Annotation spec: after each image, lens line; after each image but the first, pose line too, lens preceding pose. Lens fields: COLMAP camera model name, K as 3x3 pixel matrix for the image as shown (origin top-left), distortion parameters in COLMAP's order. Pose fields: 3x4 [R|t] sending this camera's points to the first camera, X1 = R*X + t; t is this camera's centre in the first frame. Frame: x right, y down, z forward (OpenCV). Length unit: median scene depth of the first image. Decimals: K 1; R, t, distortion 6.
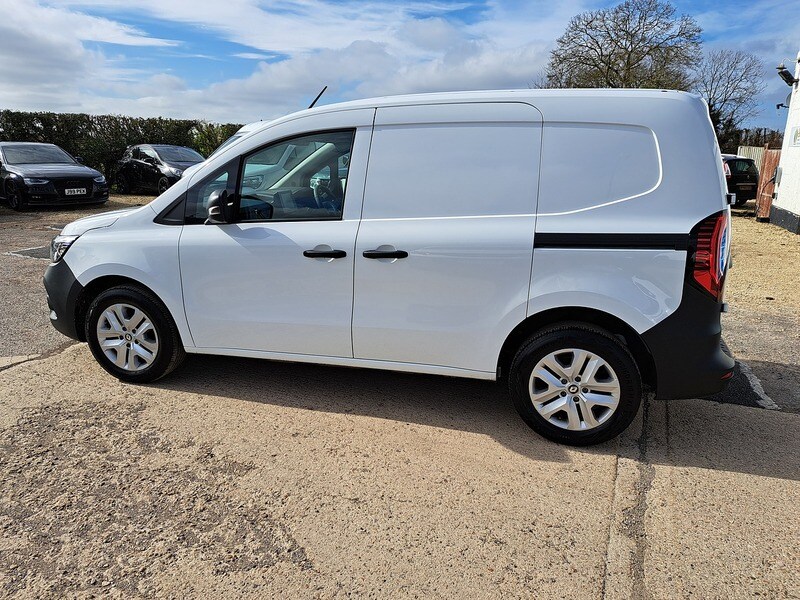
lens RADIAL K [[579.6, 0, 402.5], [0, 579.6, 295.1], [0, 0, 1]] dist [0.062038, -0.057554]
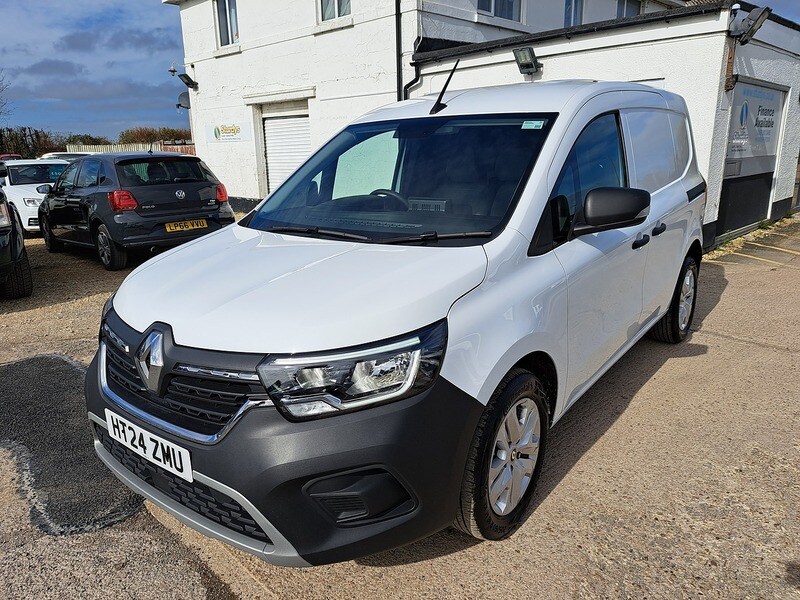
lens RADIAL K [[579.6, 0, 396.8], [0, 579.6, 296.7], [0, 0, 1]] dist [0.062038, -0.057554]
pose [[0.376150, -0.257284, 0.890121, -1.140322], [0.255938, 0.952149, 0.167057, -0.242134], [-0.890509, 0.164978, 0.424000, 0.939001]]
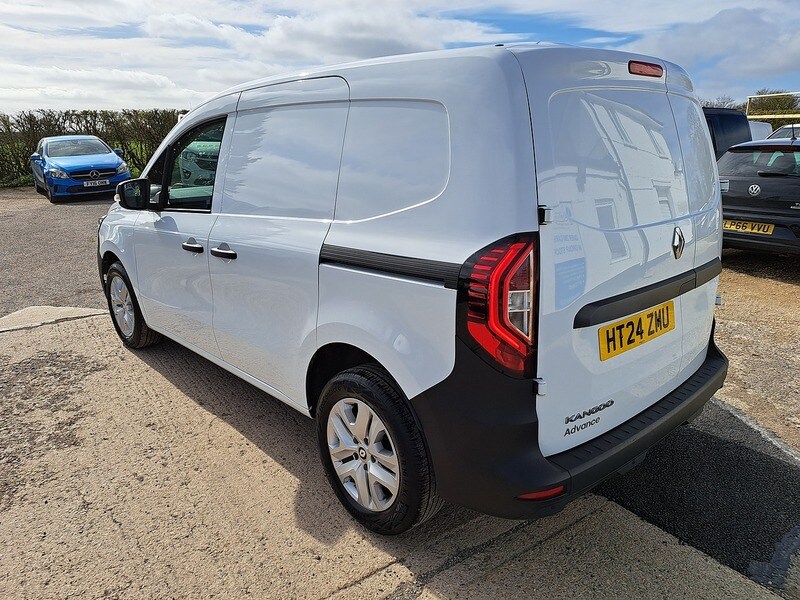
lens RADIAL K [[579.6, 0, 388.1], [0, 579.6, 294.9], [0, 0, 1]] dist [0.062038, -0.057554]
pose [[0.842937, 0.127152, -0.522772, 0.637755], [-0.118387, 0.991692, 0.050314, -0.078569], [0.524826, 0.019478, 0.850987, 0.339832]]
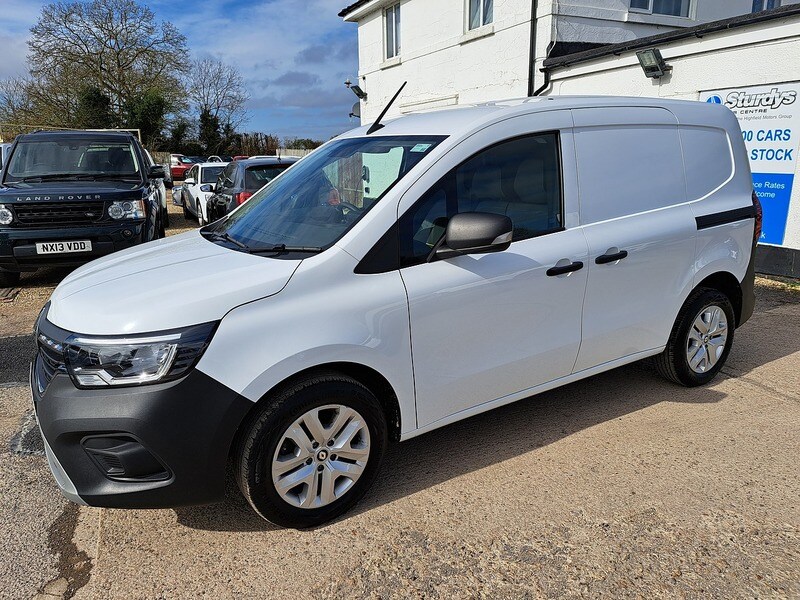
lens RADIAL K [[579.6, 0, 393.0], [0, 579.6, 297.6], [0, 0, 1]] dist [0.062038, -0.057554]
pose [[0.674284, -0.204053, 0.709721, -0.951219], [0.205104, 0.975002, 0.085462, -0.156486], [-0.709418, 0.087941, 0.699280, 0.543376]]
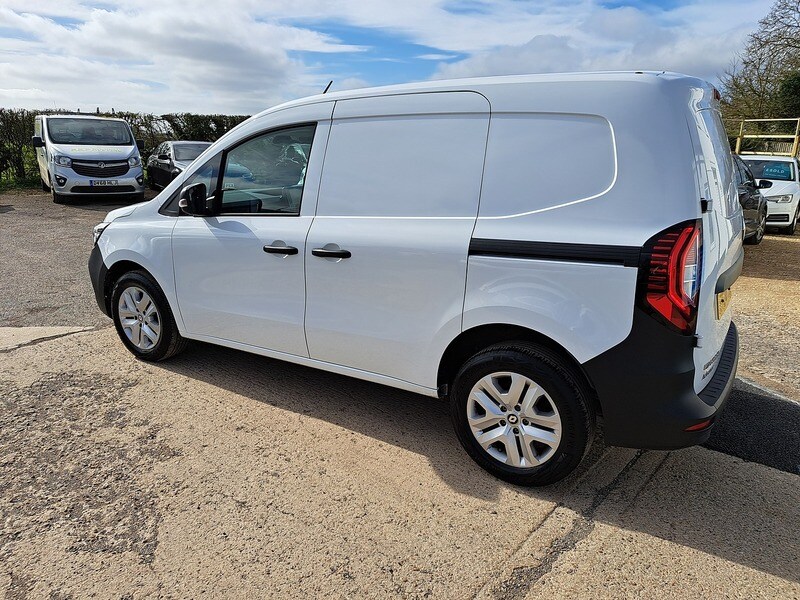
lens RADIAL K [[579.6, 0, 398.2], [0, 579.6, 294.9], [0, 0, 1]] dist [0.062038, -0.057554]
pose [[0.956430, 0.071059, -0.283181, 0.334664], [-0.070256, 0.997444, 0.013003, -0.021078], [0.283382, 0.007459, 0.958978, 0.106681]]
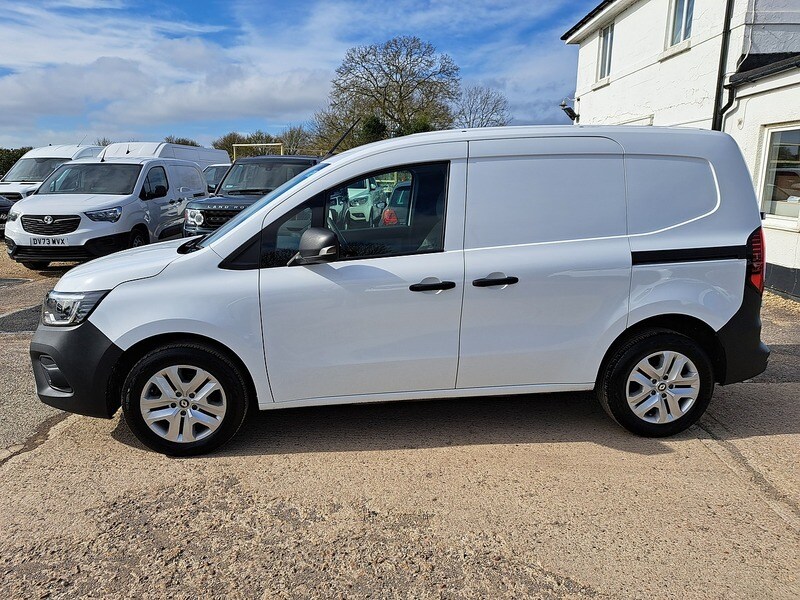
lens RADIAL K [[579.6, 0, 396.3], [0, 579.6, 299.3], [0, 0, 1]] dist [0.062038, -0.057554]
pose [[0.931378, -0.090046, 0.352743, -0.530480], [0.101436, 0.994745, -0.013898, -0.041330], [-0.349637, 0.048725, 0.935617, 0.097276]]
